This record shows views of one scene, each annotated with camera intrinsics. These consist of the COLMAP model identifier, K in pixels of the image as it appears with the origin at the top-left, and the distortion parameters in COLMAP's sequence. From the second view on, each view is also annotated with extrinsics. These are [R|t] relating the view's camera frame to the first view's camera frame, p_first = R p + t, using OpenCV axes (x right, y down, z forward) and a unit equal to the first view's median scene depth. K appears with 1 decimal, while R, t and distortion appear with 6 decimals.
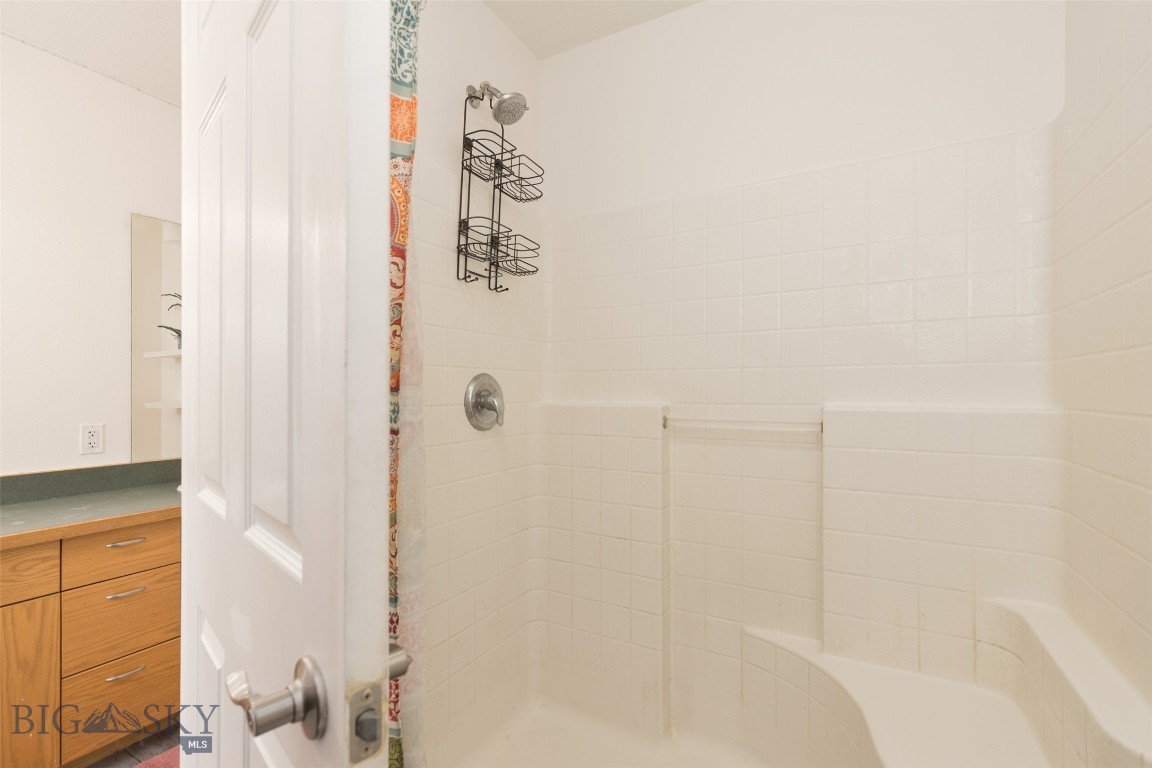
lens RADIAL K [[516.3, 0, 577.6], [0, 516.3, 389.6], [0, 0, 1]] dist [0.004104, 0.000240]
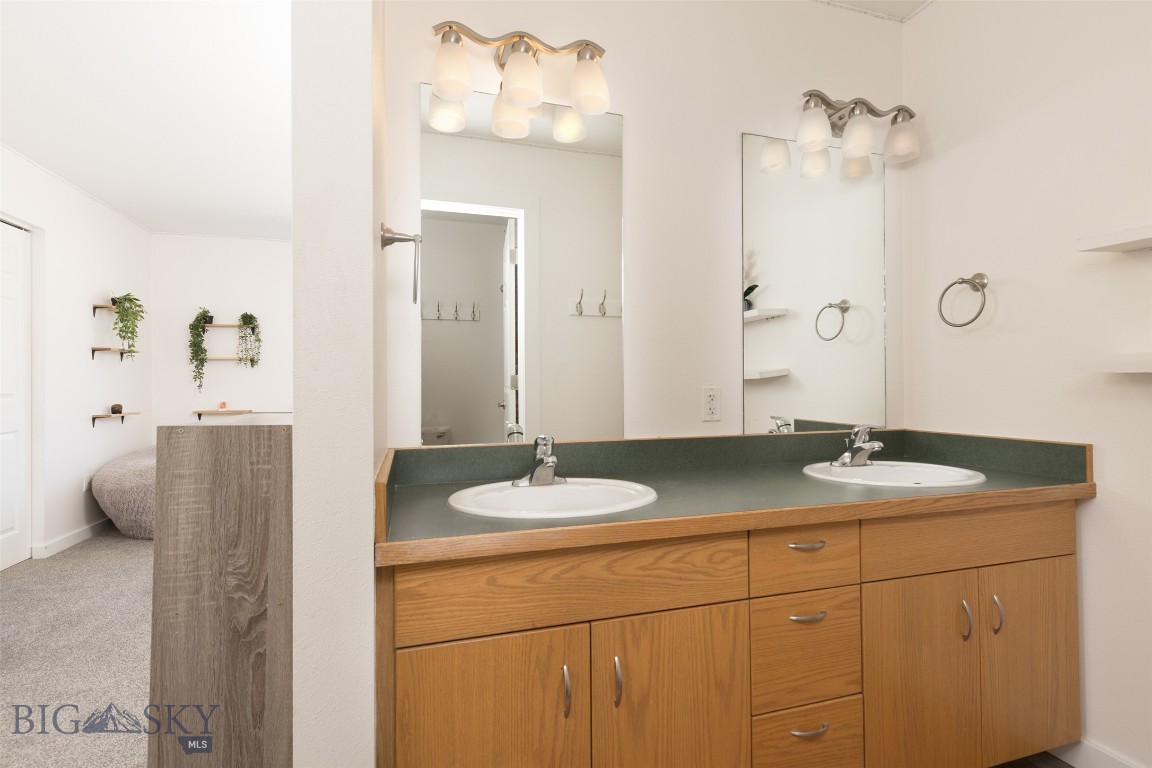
lens RADIAL K [[536.6, 0, 570.4], [0, 536.6, 381.6], [0, 0, 1]] dist [0.004855, 0.000754]
pose [[0.708601, -0.005180, -0.705591, -0.631124], [0.007429, 0.999972, 0.000119, 0.075218], [0.705571, -0.005326, 0.708619, 0.272282]]
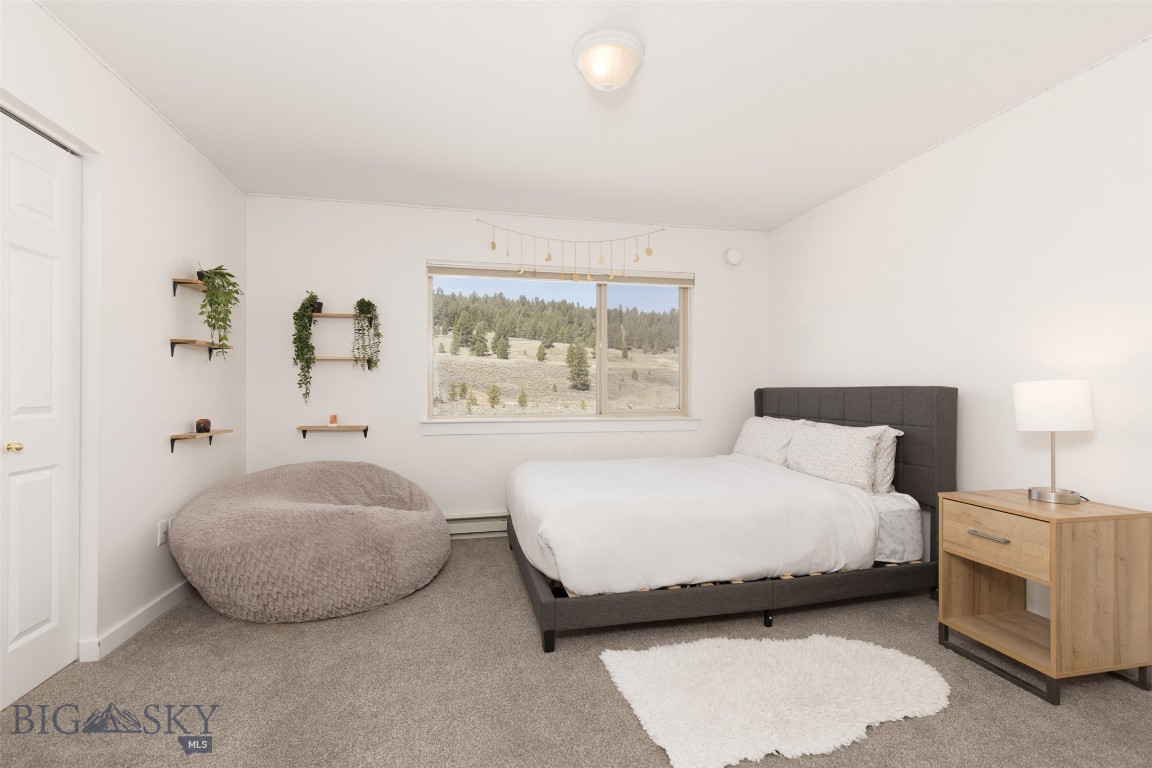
lens RADIAL K [[516.3, 0, 577.6], [0, 516.3, 389.6], [0, 0, 1]] dist [0.004104, 0.000240]
pose [[0.654413, 0.000507, -0.756137, -1.872497], [-0.000443, 1.000000, 0.000287, 0.063719], [0.756138, 0.000148, 0.654413, 0.381174]]
